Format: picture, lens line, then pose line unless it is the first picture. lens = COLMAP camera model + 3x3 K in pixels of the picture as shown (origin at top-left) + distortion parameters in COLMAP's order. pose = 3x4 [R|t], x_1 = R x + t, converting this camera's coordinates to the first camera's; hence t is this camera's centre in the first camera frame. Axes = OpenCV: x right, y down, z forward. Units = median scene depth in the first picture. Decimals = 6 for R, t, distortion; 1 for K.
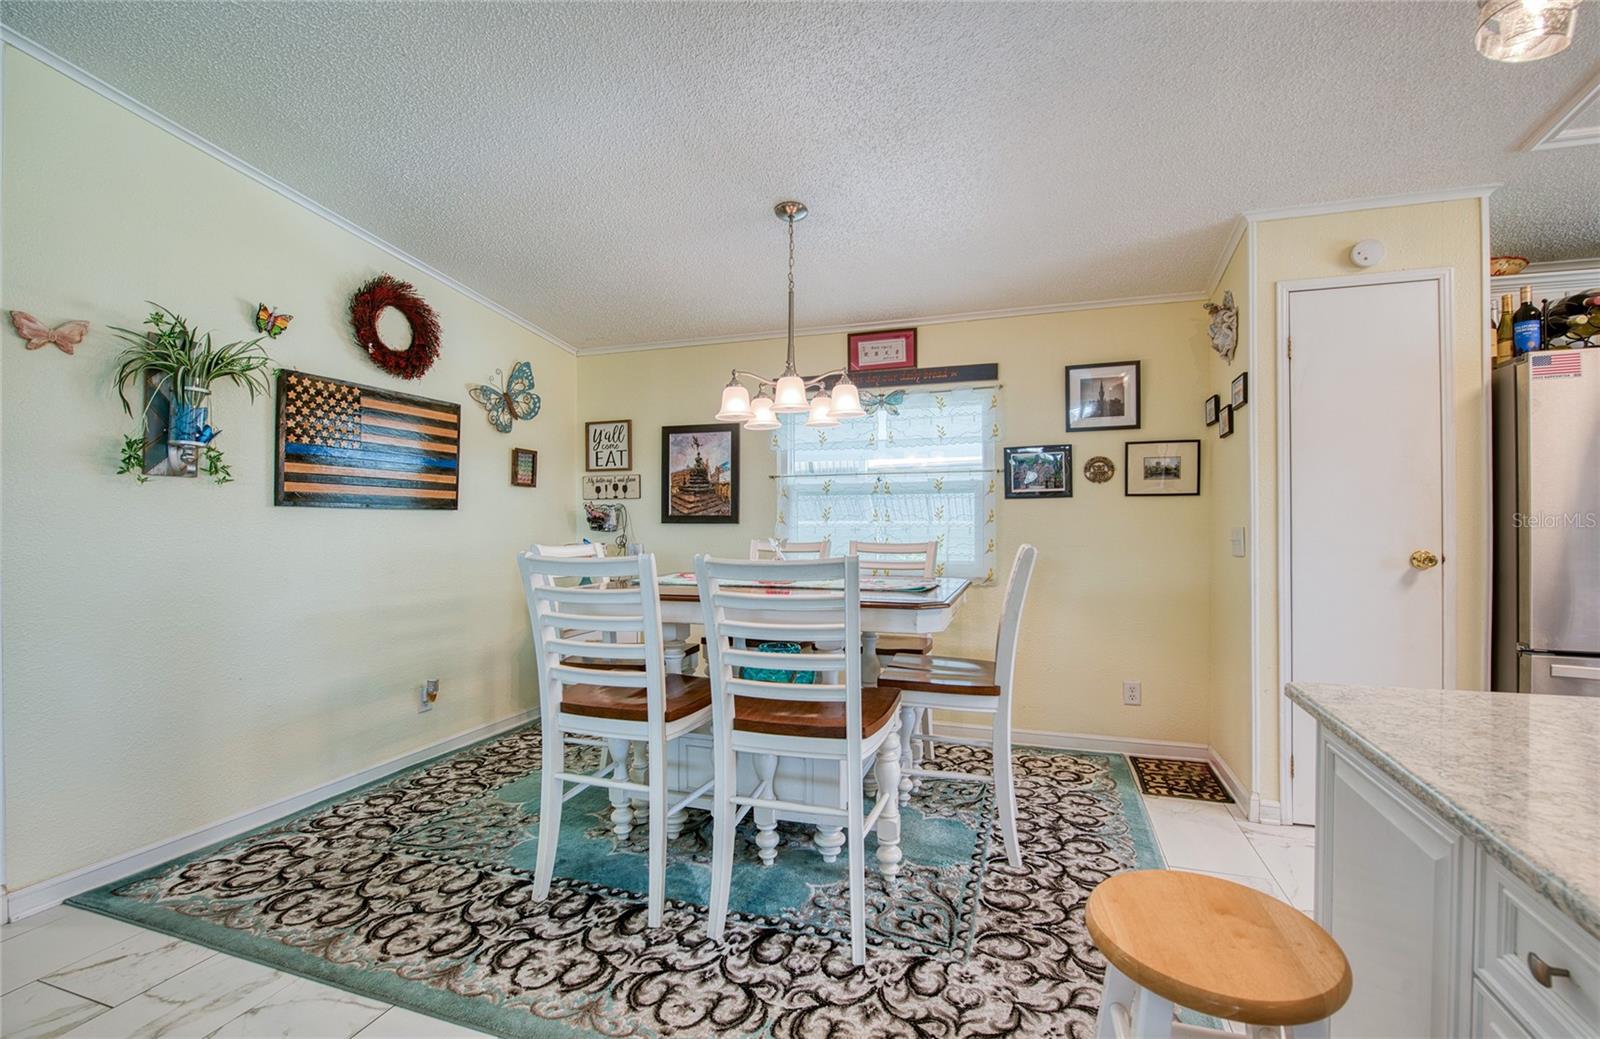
lens RADIAL K [[684.1, 0, 824.3], [0, 684.1, 522.1], [0, 0, 1]] dist [-0.014712, -0.001124]
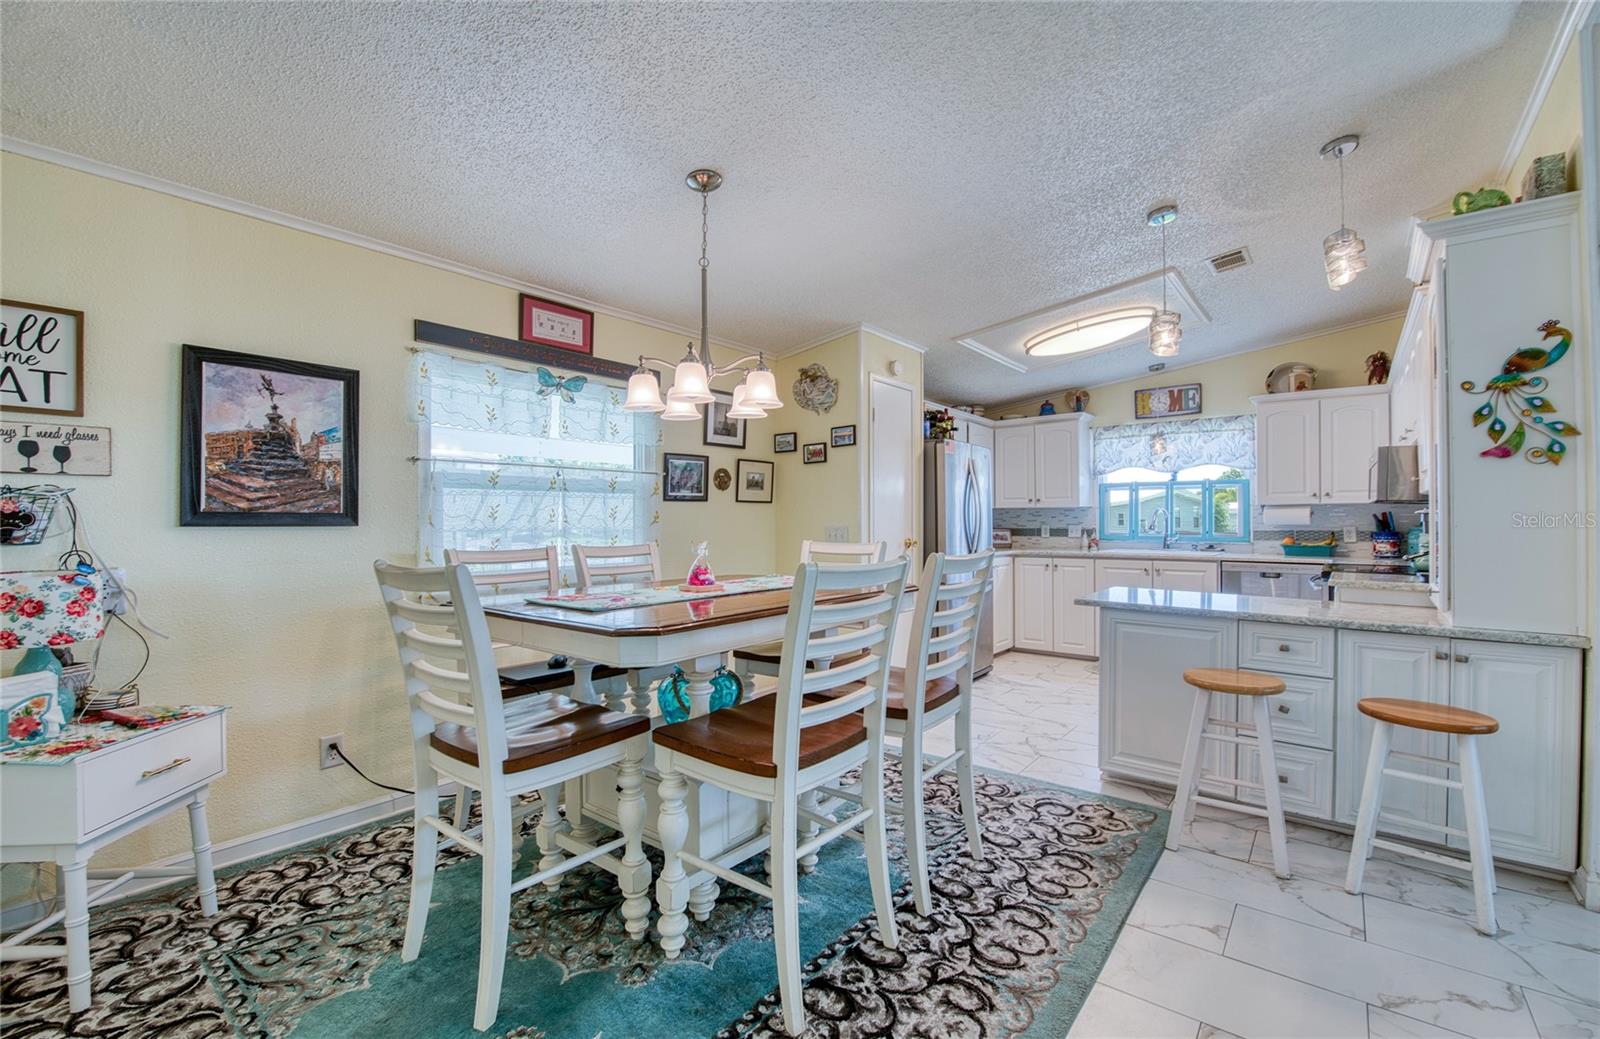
lens RADIAL K [[684.1, 0, 792.6], [0, 684.1, 524.7], [0, 0, 1]] dist [-0.014712, -0.001124]
pose [[0.359987, -0.004516, 0.932946, -0.624605], [-0.000476, 0.999987, 0.005024, -0.002441], [-0.932957, -0.002252, 0.359980, 0.412705]]
